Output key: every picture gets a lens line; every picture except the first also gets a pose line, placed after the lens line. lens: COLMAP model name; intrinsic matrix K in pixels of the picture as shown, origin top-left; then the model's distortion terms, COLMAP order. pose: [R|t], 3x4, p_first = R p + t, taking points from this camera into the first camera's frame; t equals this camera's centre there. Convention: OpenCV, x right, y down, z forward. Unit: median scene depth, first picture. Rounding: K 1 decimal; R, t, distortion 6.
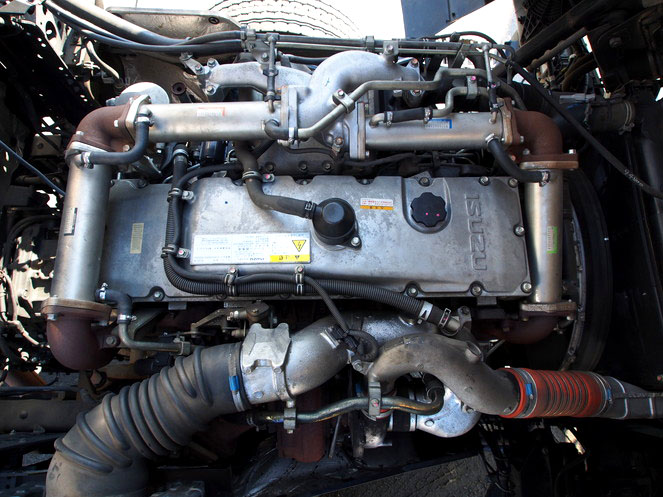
lens RADIAL K [[444.9, 0, 331.5], [0, 444.9, 248.5], [0, 0, 1]] dist [-0.060255, 0.000433]
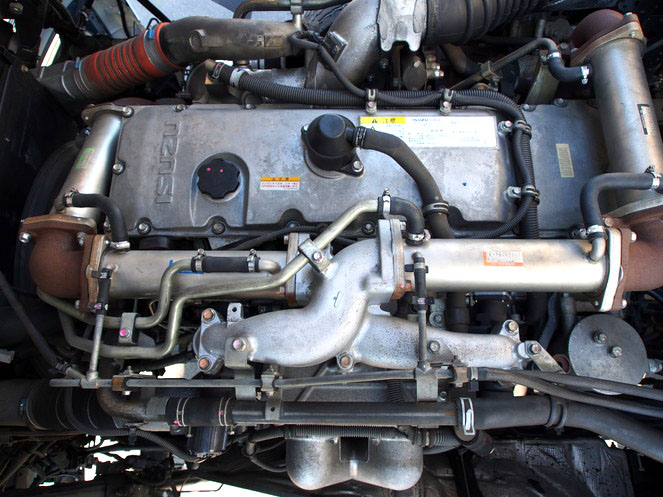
lens RADIAL K [[444.9, 0, 331.5], [0, 444.9, 248.5], [0, 0, 1]] dist [-0.060255, 0.000433]
pose [[-0.999437, -0.006764, 0.032859, -0.021566], [0.022860, -0.854167, 0.519496, -0.629394], [0.024554, 0.519955, 0.853841, 0.365446]]
